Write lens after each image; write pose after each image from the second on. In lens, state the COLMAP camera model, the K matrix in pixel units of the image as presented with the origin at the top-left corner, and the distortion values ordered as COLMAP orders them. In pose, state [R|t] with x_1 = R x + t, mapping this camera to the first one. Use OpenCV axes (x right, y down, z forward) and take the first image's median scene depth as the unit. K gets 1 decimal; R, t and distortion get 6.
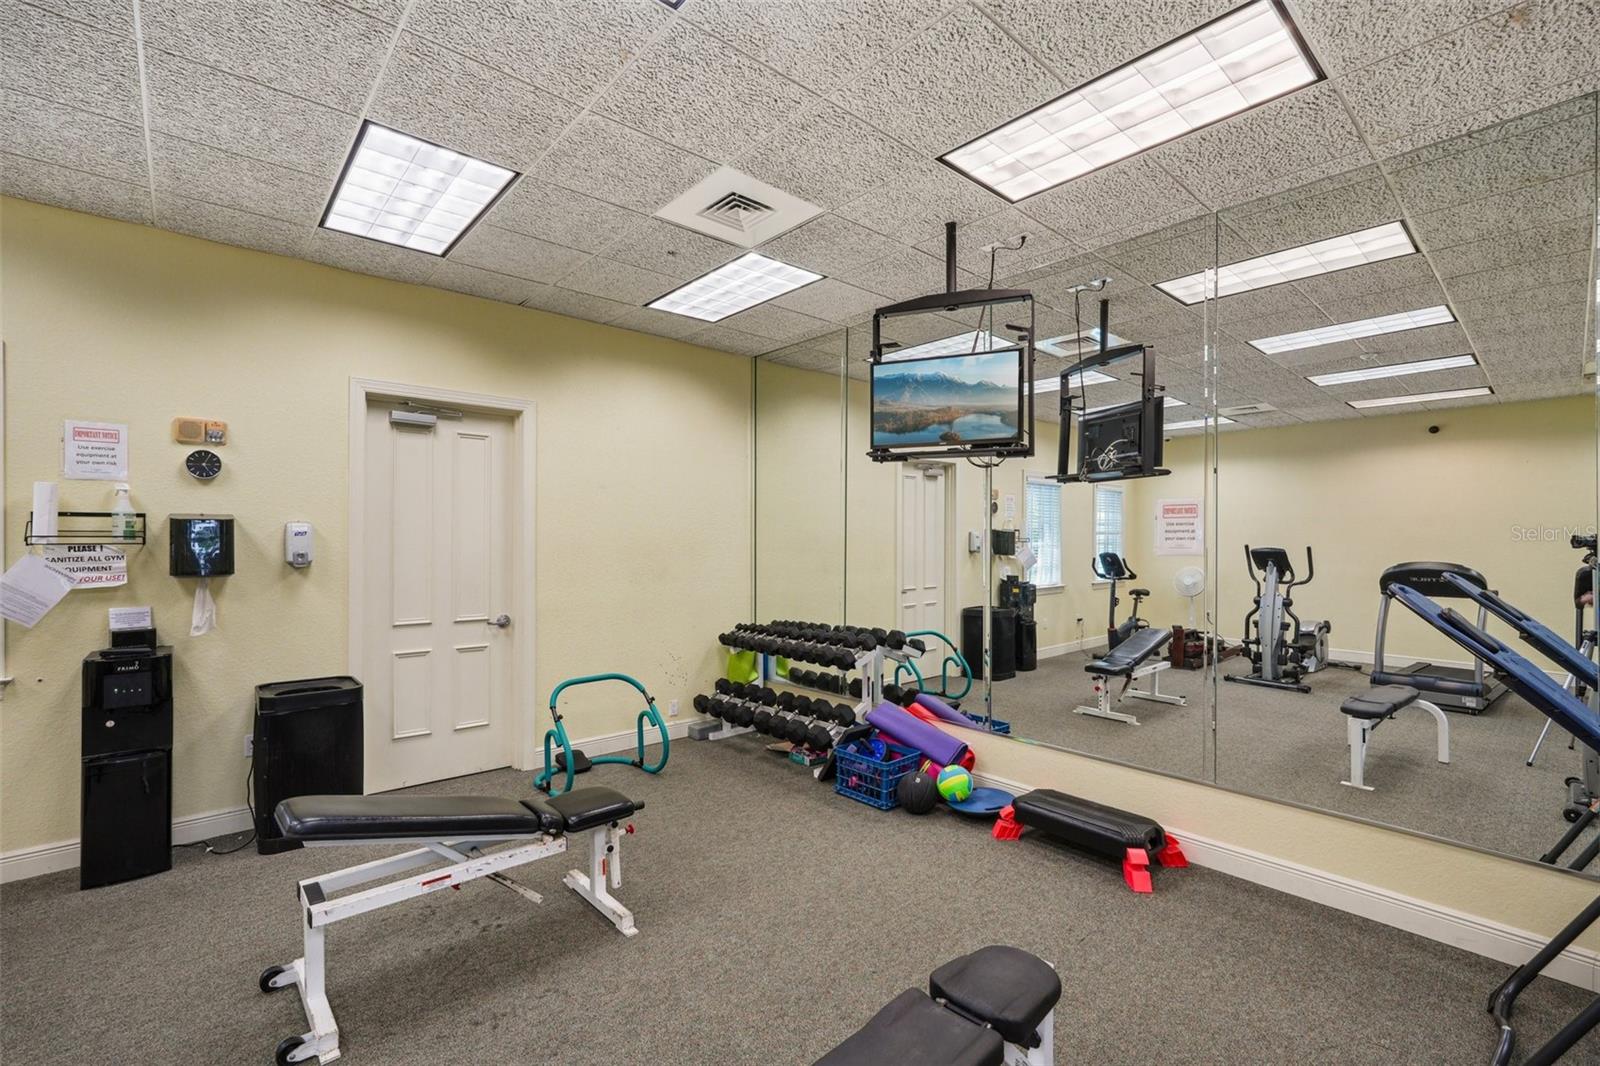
lens RADIAL K [[709.5, 0, 803.0], [0, 709.5, 540.2], [0, 0, 1]] dist [-0.005667, 0.002085]
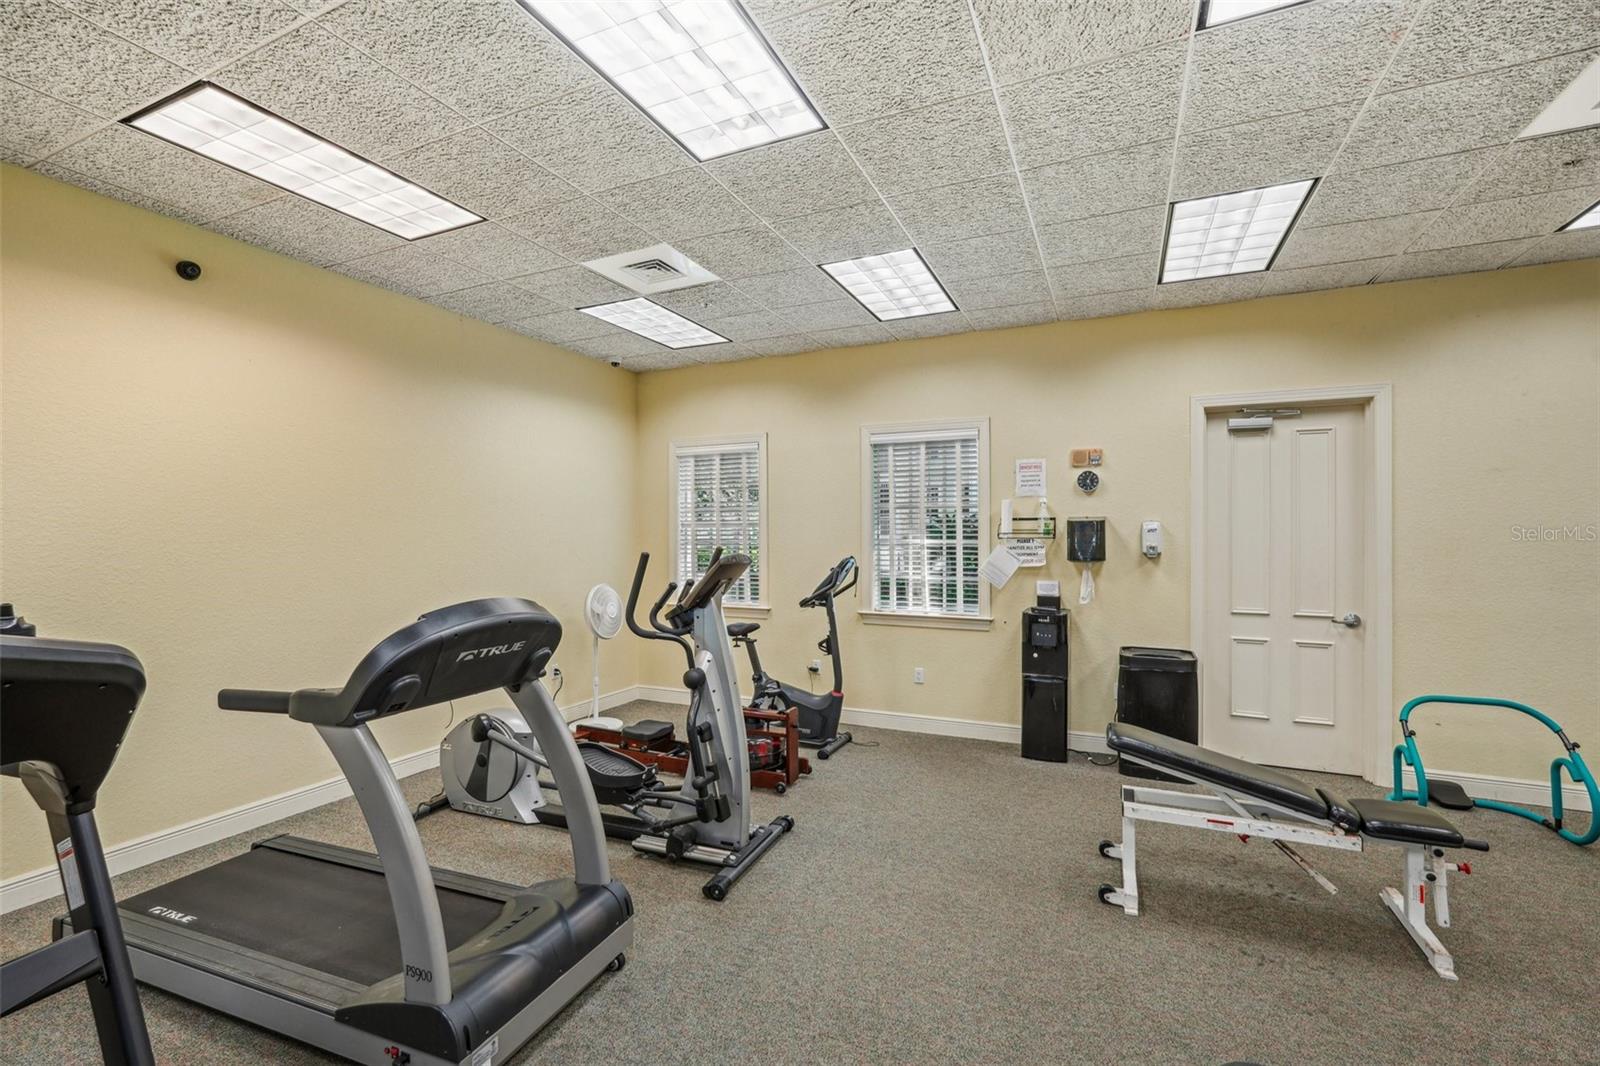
lens RADIAL K [[709.5, 0, 805.6], [0, 709.5, 533.9], [0, 0, 1]] dist [-0.005667, 0.002085]
pose [[0.420565, -0.002449, -0.907259, 0.195010], [0.000205, 0.999997, -0.002604, -0.000233], [0.907263, 0.000909, 0.420564, -0.094909]]
